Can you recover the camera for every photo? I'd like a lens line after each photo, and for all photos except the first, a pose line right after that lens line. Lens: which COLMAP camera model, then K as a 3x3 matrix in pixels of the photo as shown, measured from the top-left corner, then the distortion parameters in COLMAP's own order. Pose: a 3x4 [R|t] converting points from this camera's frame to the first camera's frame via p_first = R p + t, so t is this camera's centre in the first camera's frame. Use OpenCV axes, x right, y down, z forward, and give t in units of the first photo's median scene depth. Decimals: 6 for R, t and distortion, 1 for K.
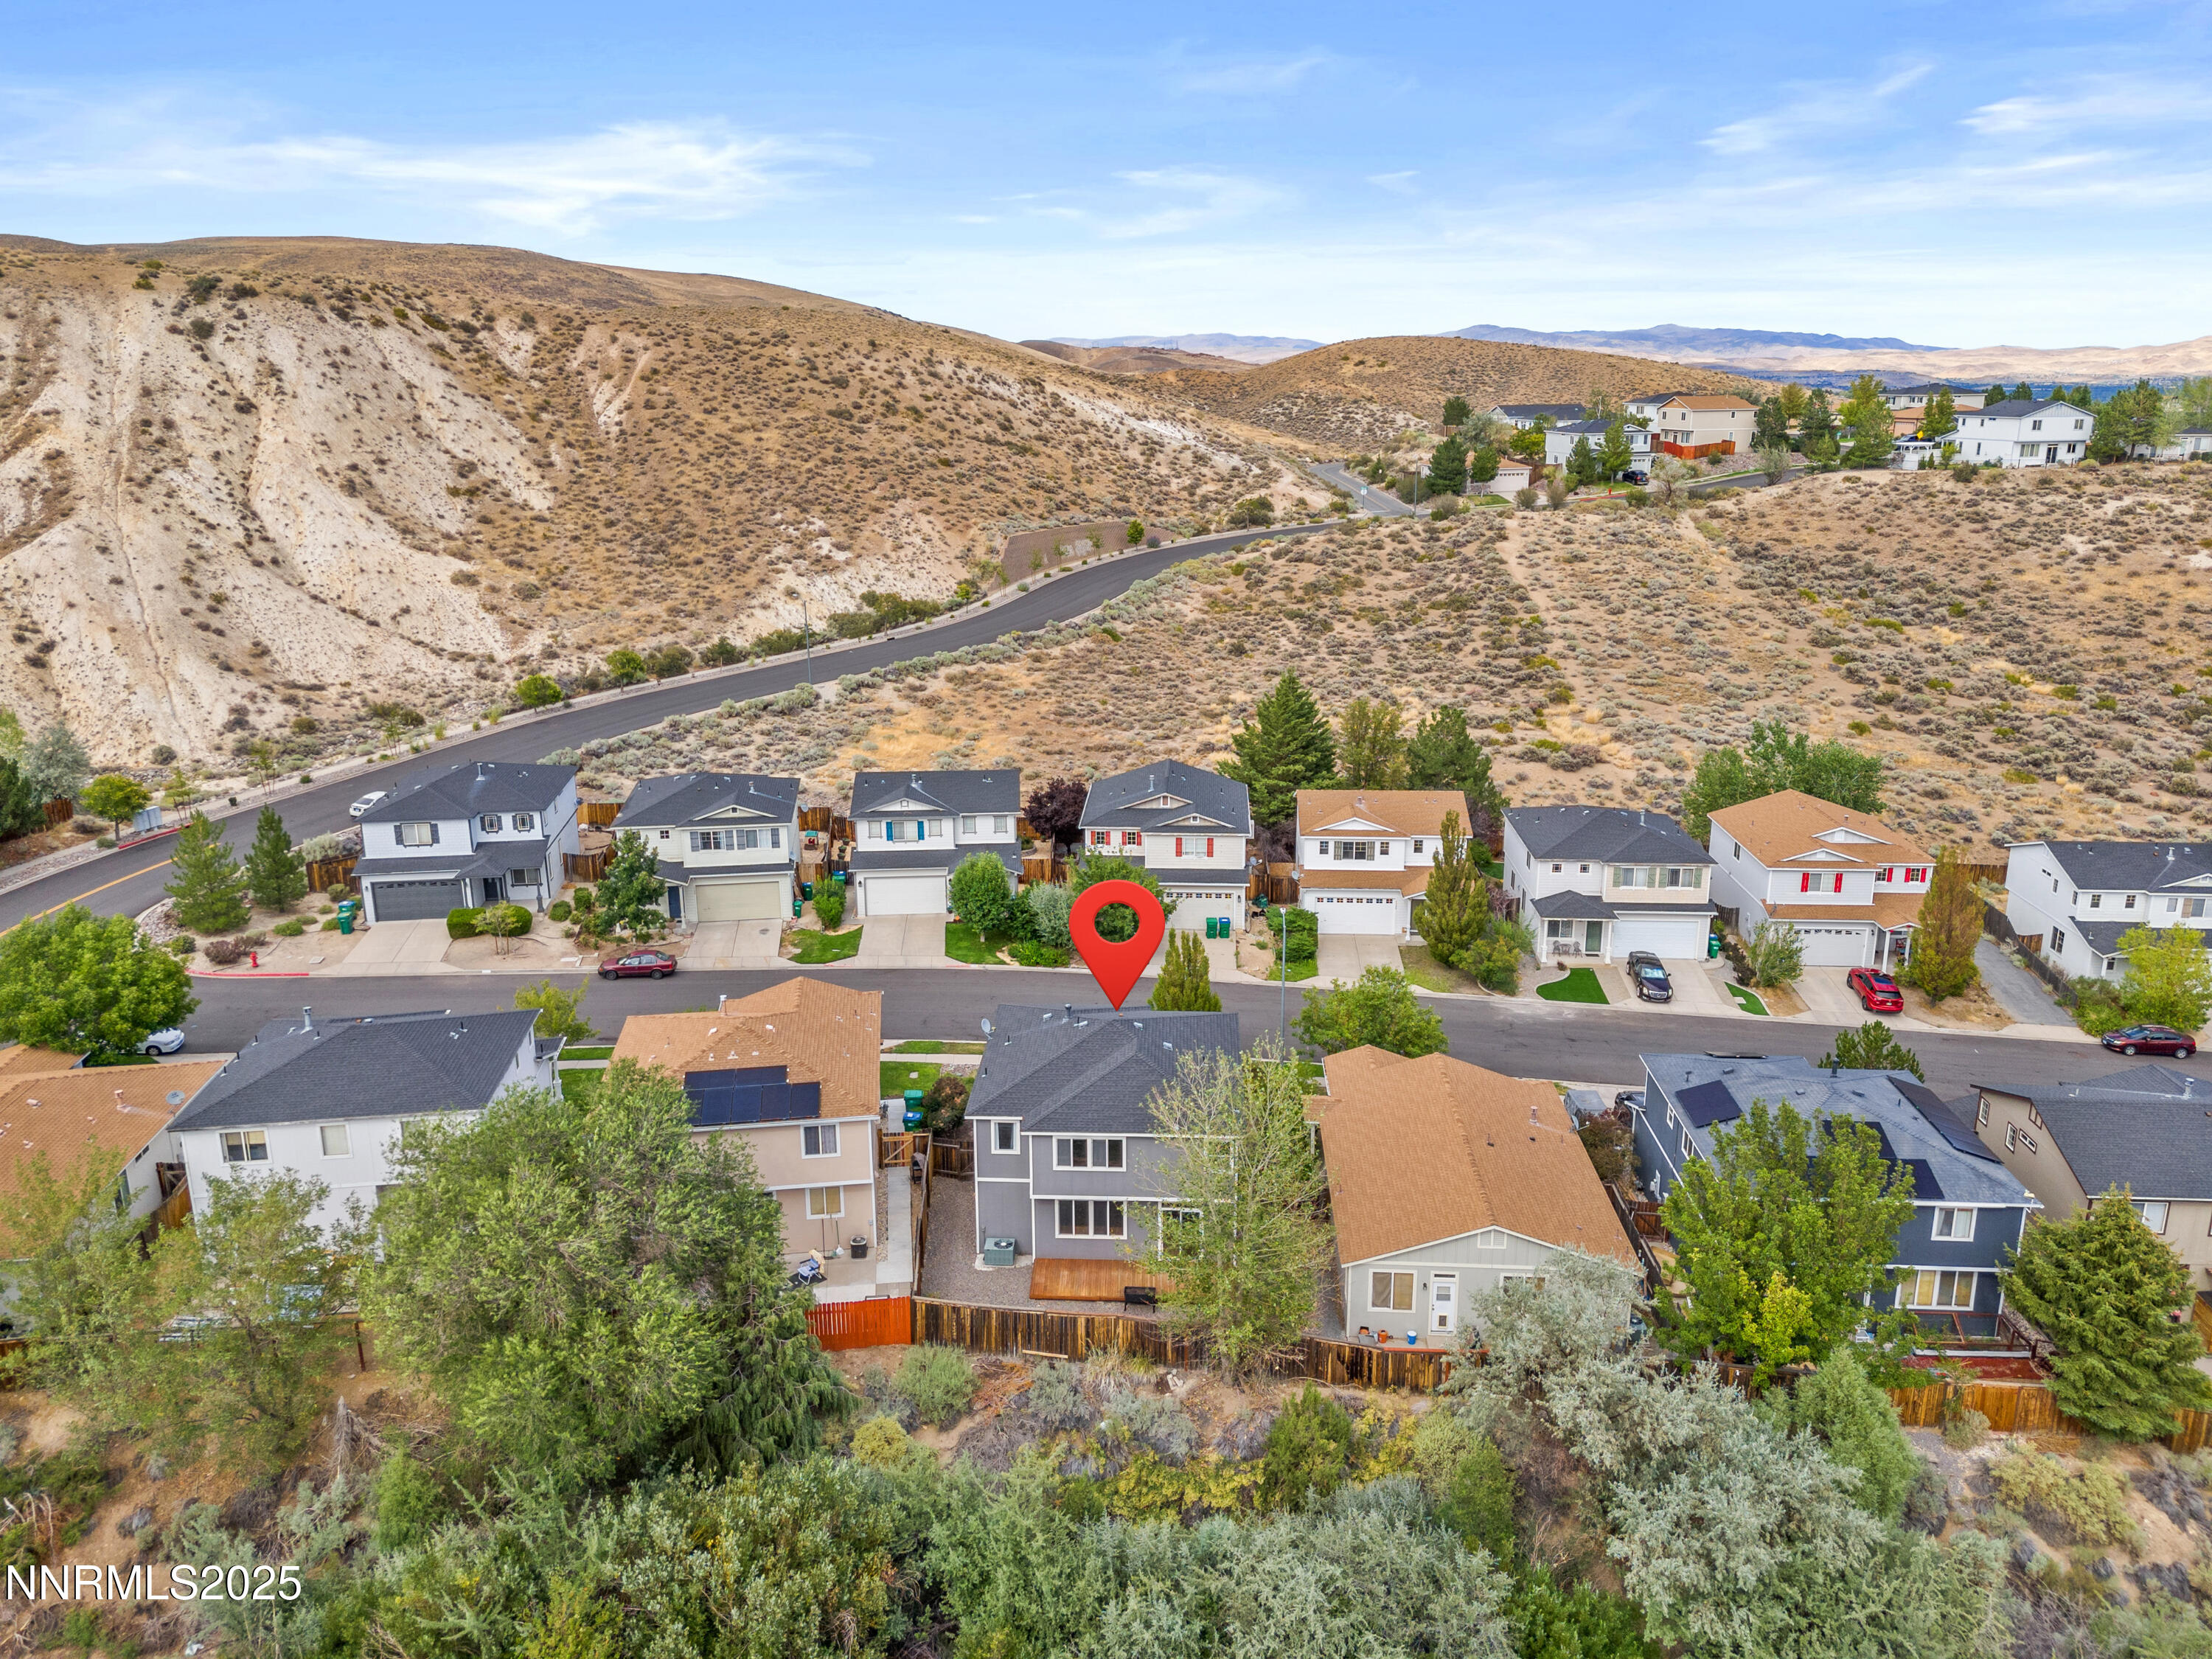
lens RADIAL K [[1618.6, 0, 1108.3], [0, 1618.6, 832.0], [0, 0, 1]] dist [0.073203, -0.068242]
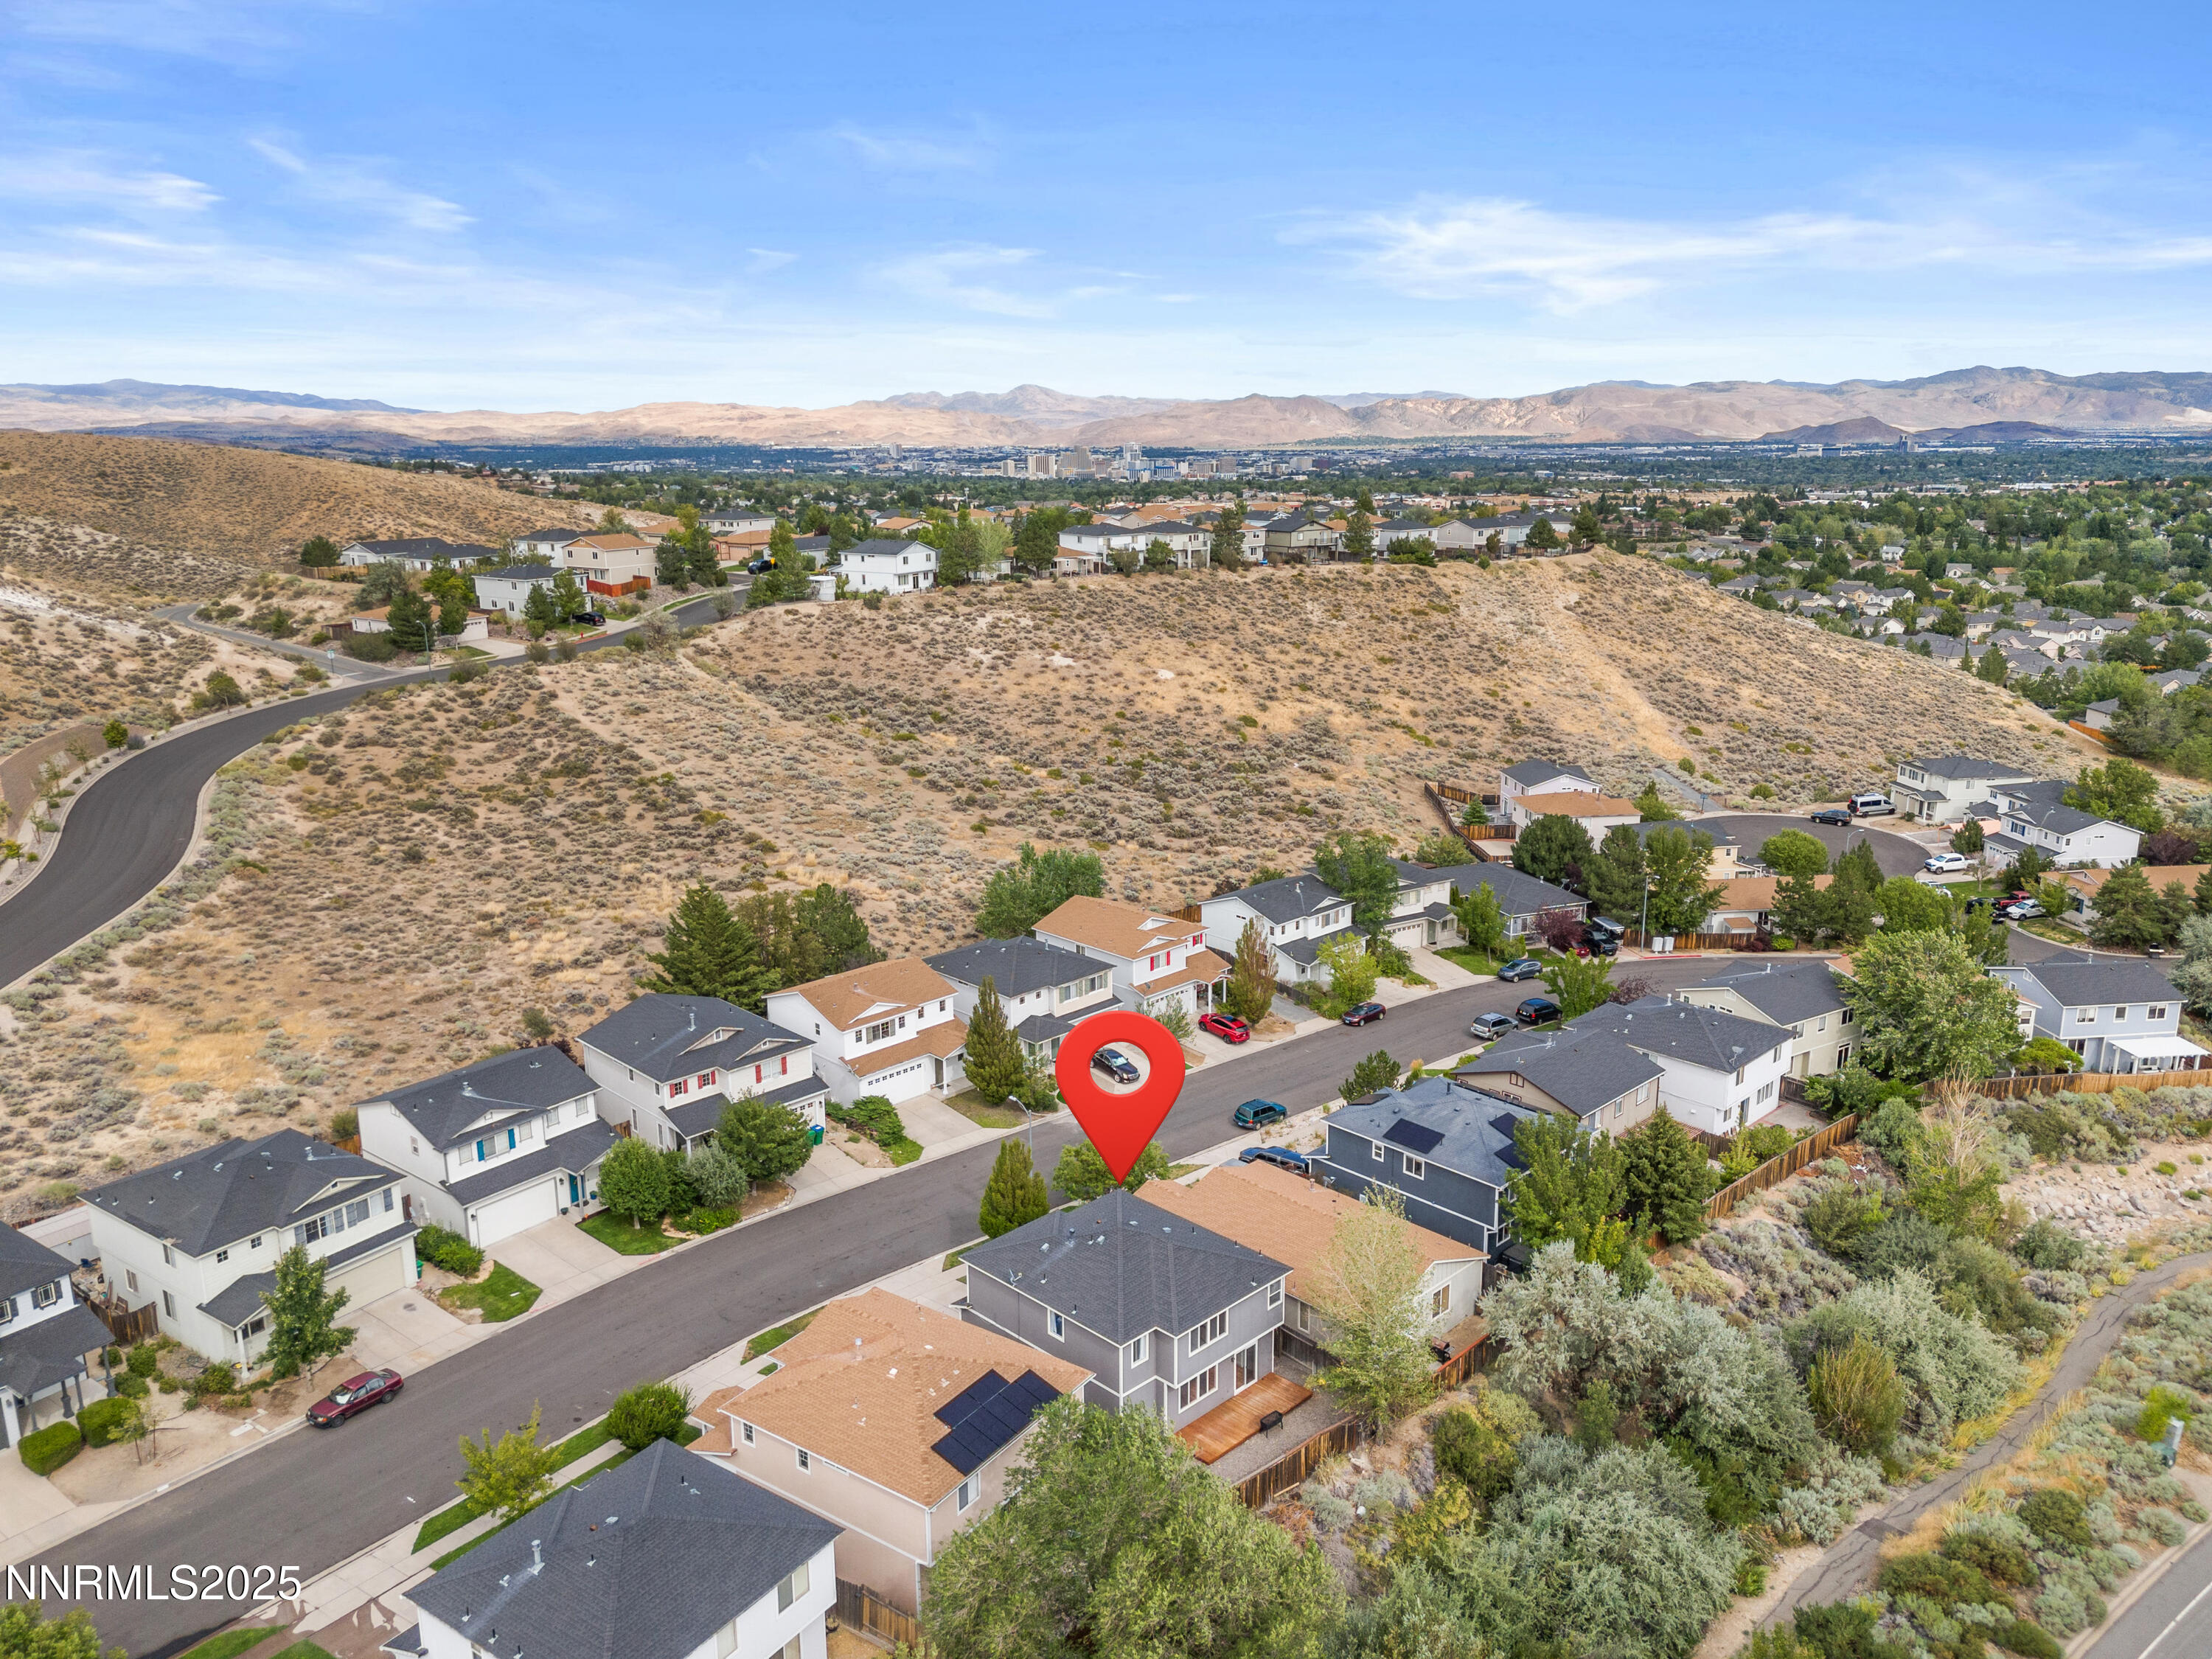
lens RADIAL K [[1618.6, 0, 1118.8], [0, 1618.6, 823.1], [0, 0, 1]] dist [0.073203, -0.068242]
pose [[0.663941, -0.176210, 0.726727, -0.339140], [0.205047, 0.977490, 0.049681, -0.096918], [-0.719123, 0.116028, 0.685127, 0.060374]]
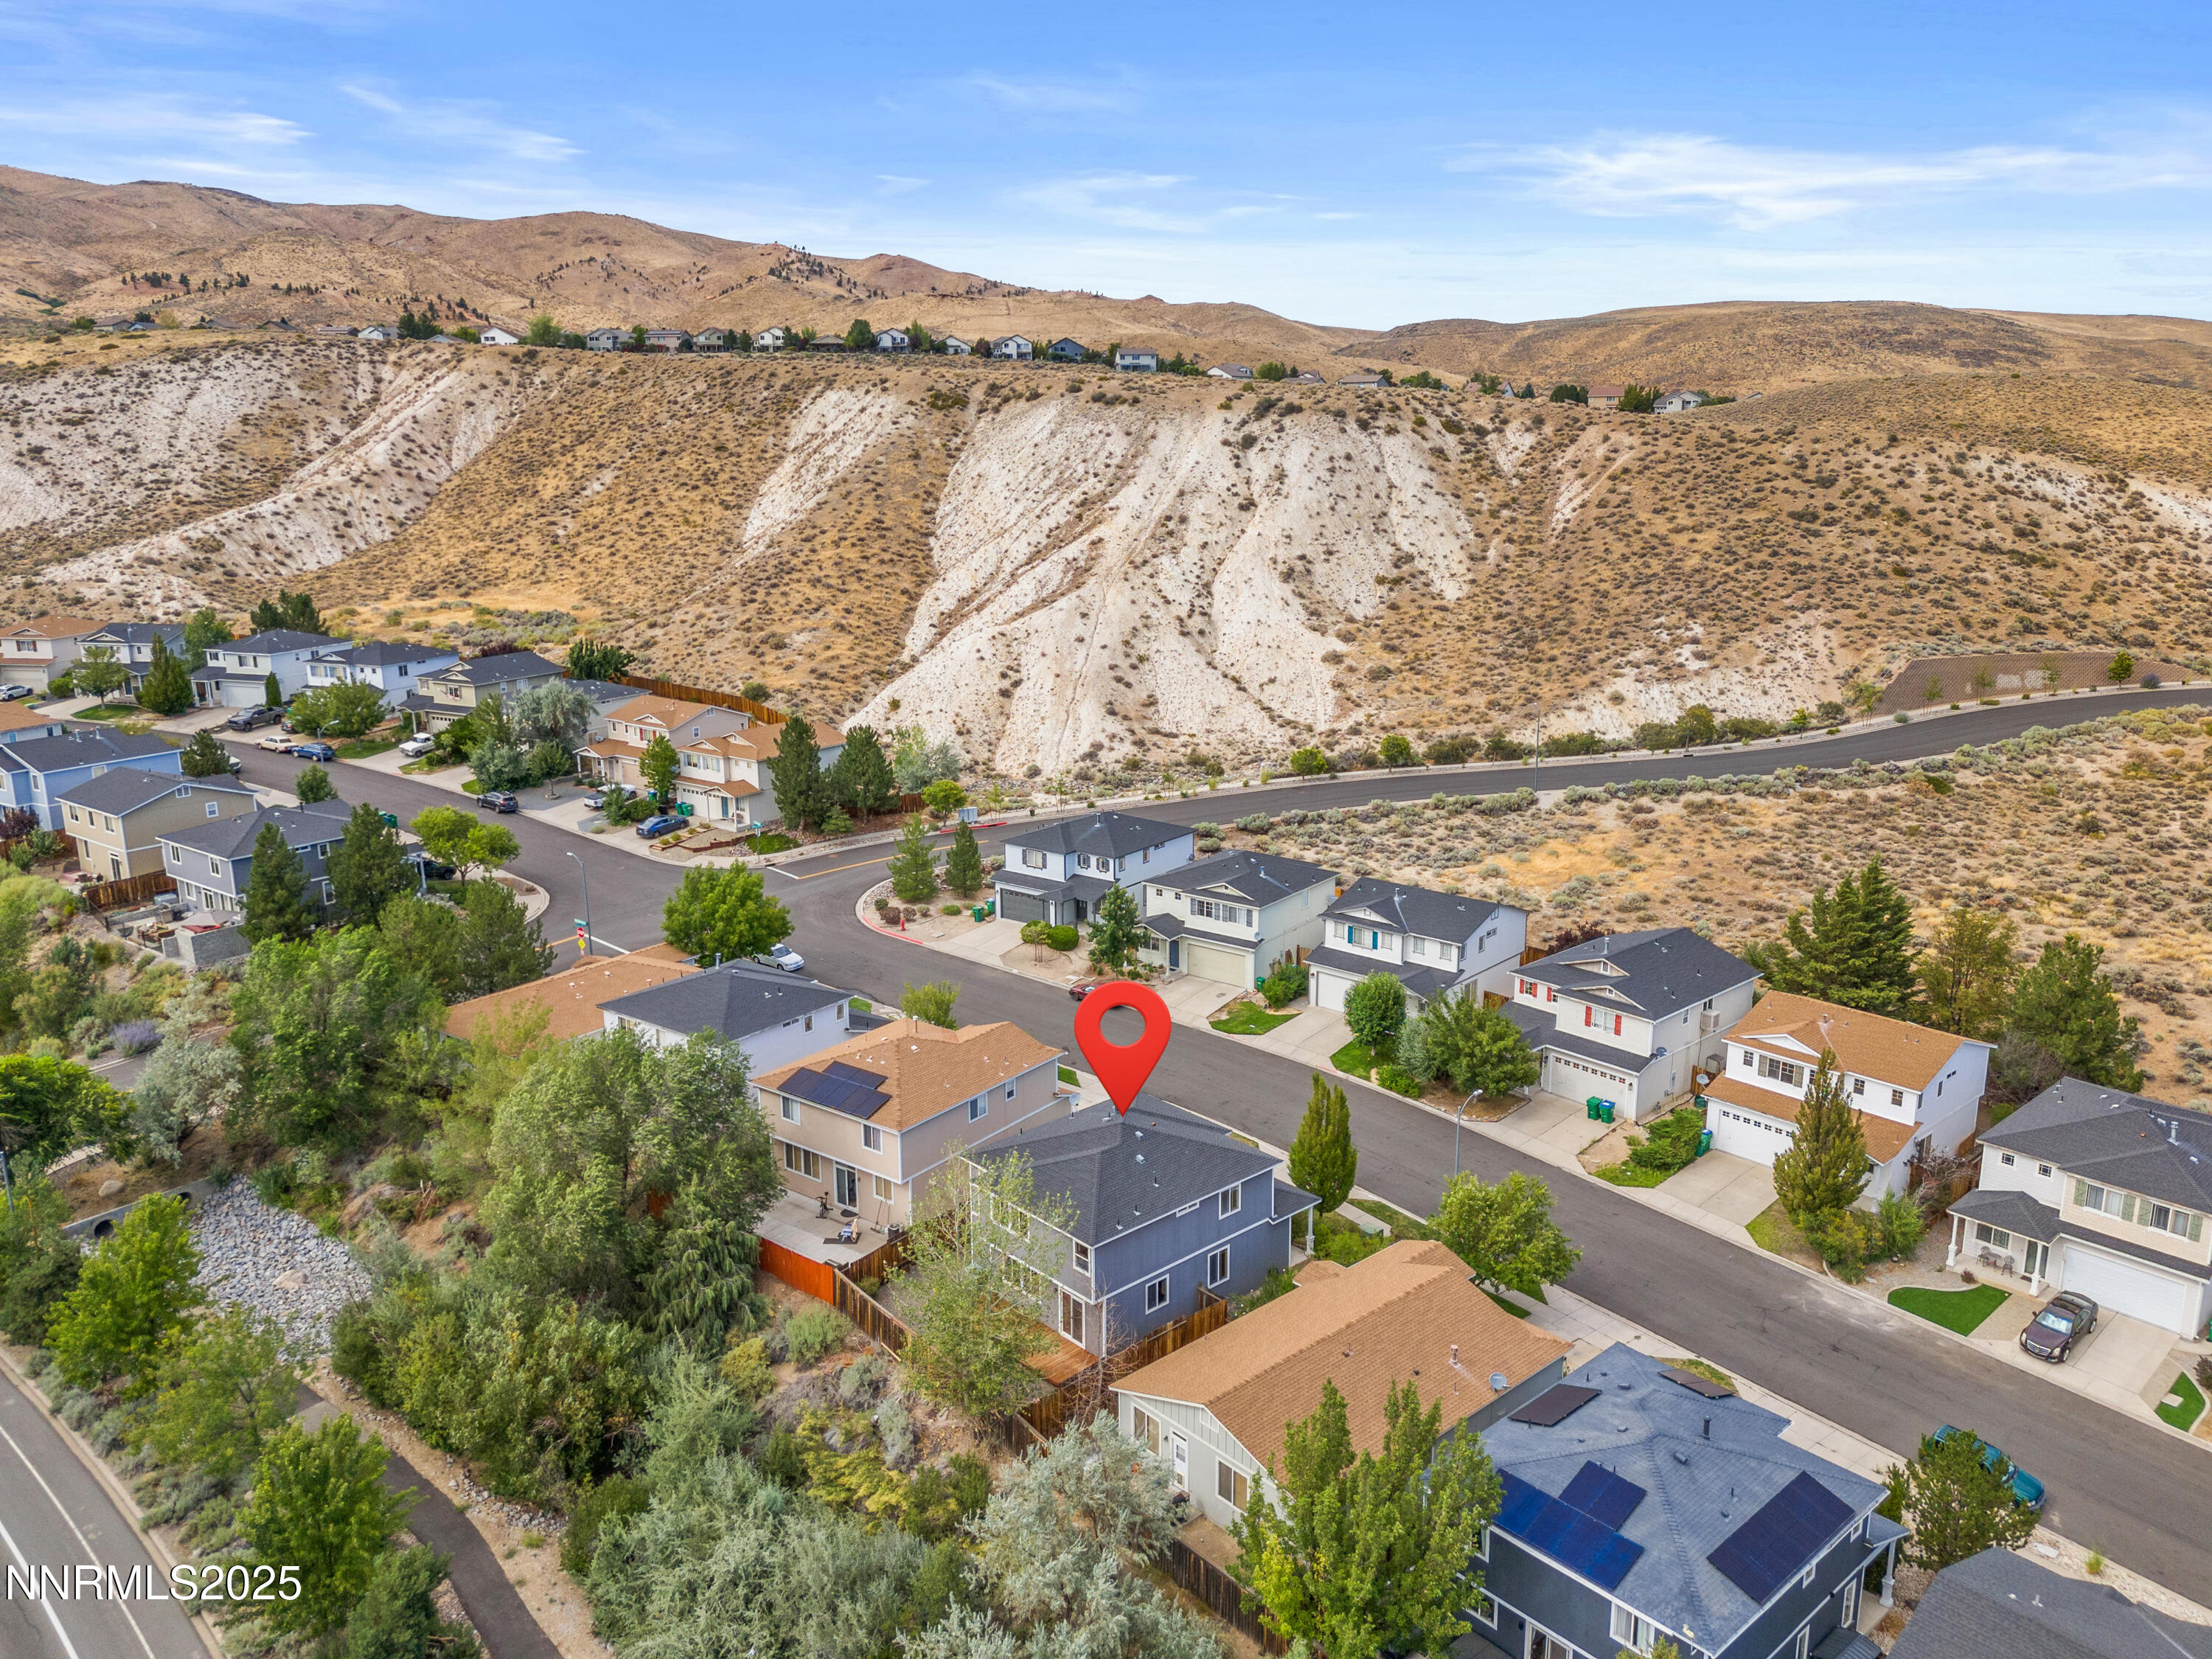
lens RADIAL K [[1618.6, 0, 1097.3], [0, 1618.6, 831.1], [0, 0, 1]] dist [0.073203, -0.068242]
pose [[0.704205, 0.168795, -0.689640, 0.307046], [-0.189416, 0.980789, 0.046640, -0.055496], [0.684263, 0.097785, 0.722649, 0.060528]]
